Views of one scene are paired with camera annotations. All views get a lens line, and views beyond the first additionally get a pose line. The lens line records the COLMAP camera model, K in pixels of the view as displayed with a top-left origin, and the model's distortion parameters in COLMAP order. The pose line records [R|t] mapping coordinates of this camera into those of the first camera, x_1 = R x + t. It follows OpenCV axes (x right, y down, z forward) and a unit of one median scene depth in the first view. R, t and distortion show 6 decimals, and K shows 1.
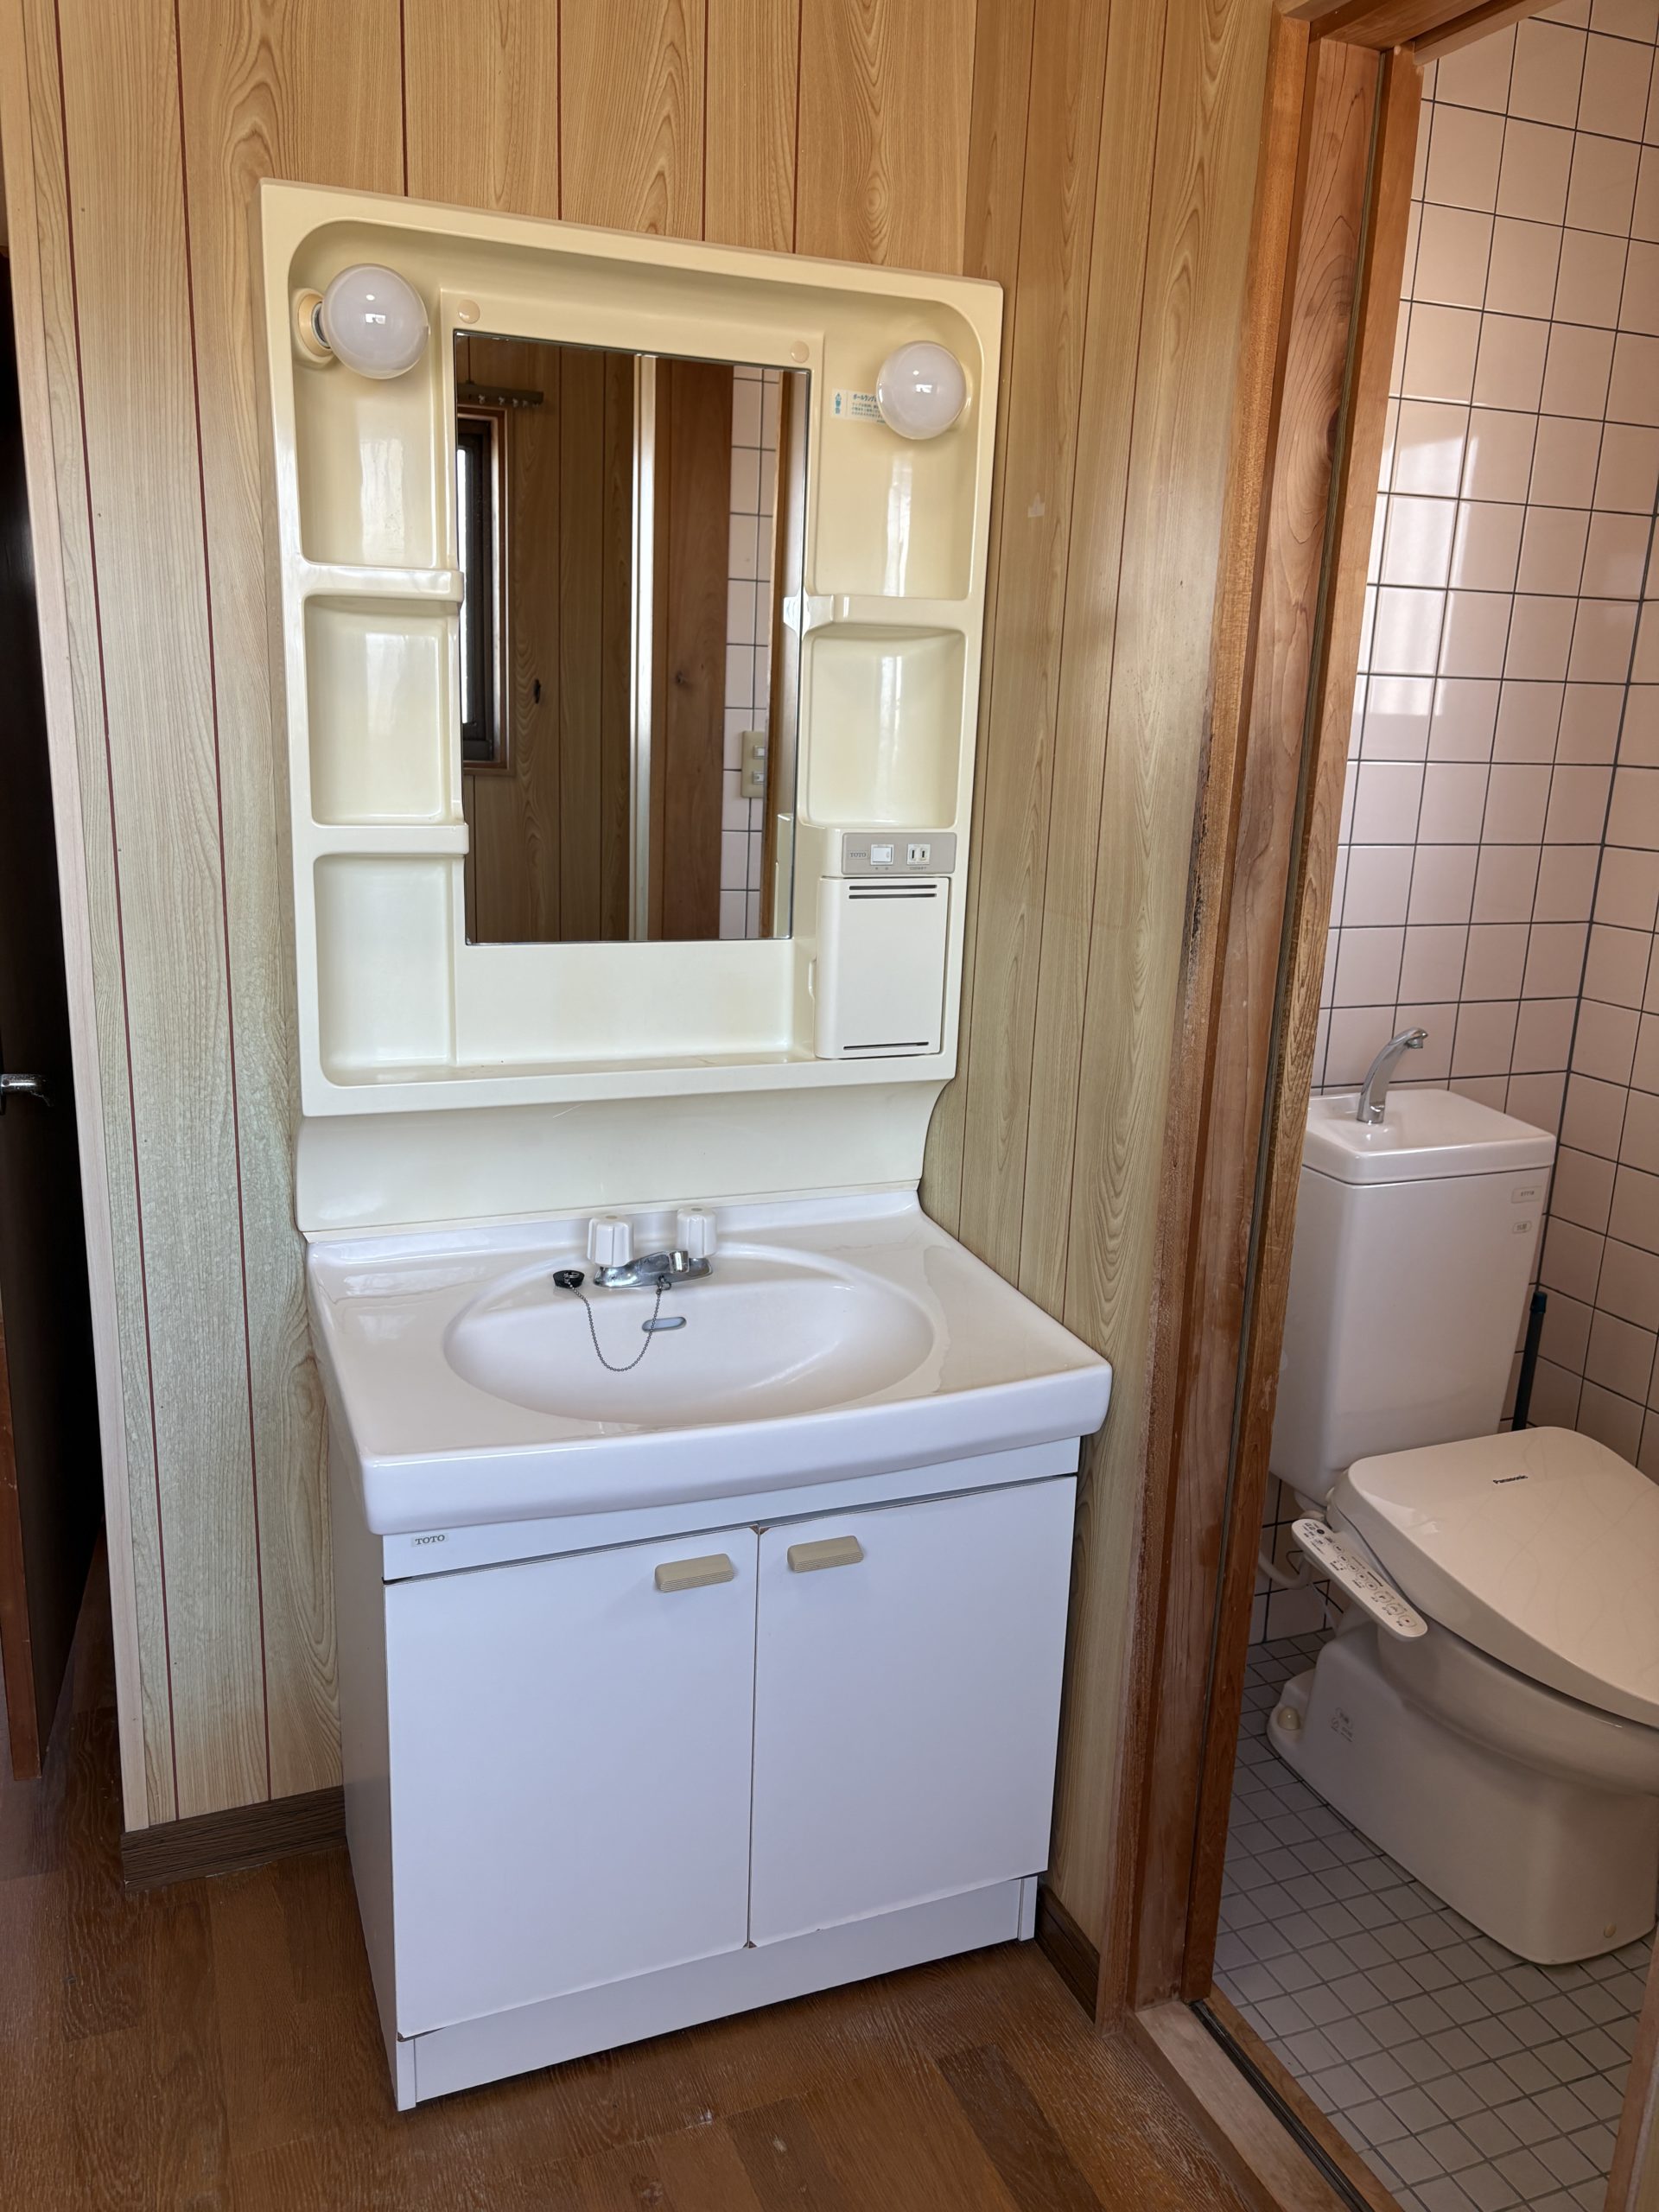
lens RADIAL K [[1664.0, 0, 818.2], [0, 1664.0, 1107.8], [0, 0, 1]] dist [-0.000516, -0.014690]
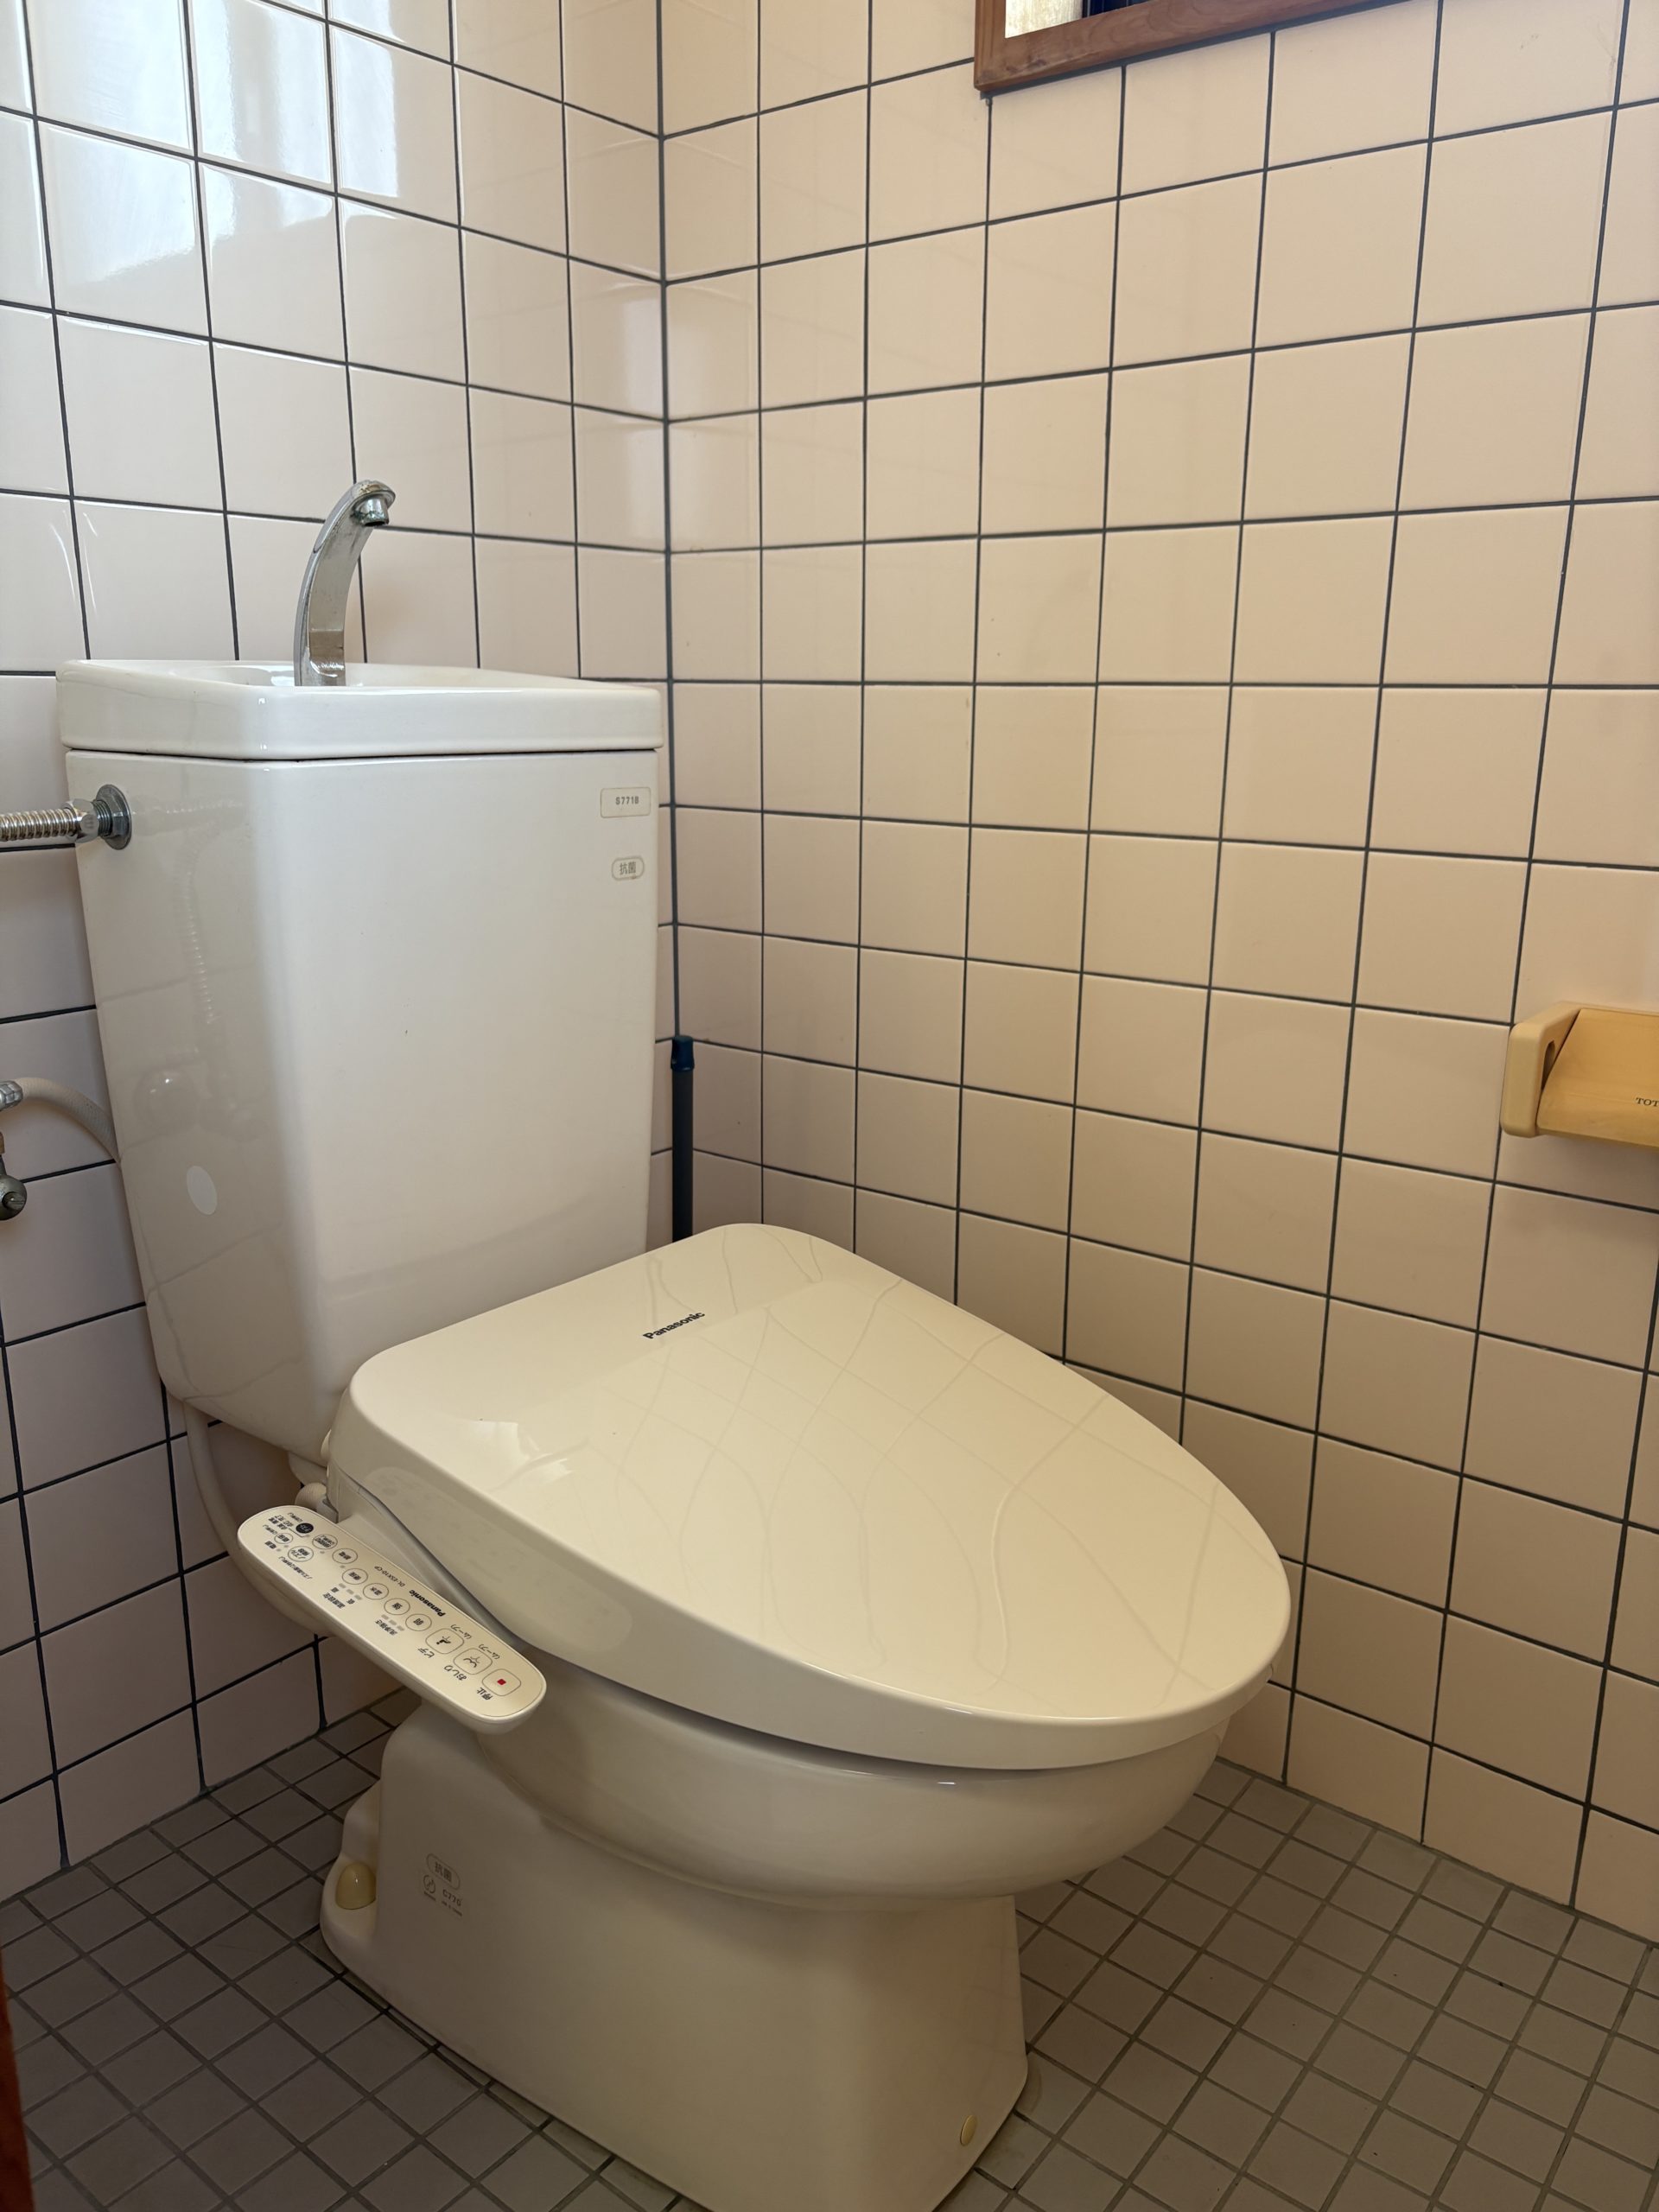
lens RADIAL K [[1664.0, 0, 828.2], [0, 1664.0, 1100.6], [0, 0, 1]] dist [-0.000516, -0.014690]
pose [[0.868285, -0.141428, 0.475477, 0.227060], [0.137377, 0.989564, 0.043472, 0.139510], [-0.476664, 0.027573, 0.878653, 0.531141]]
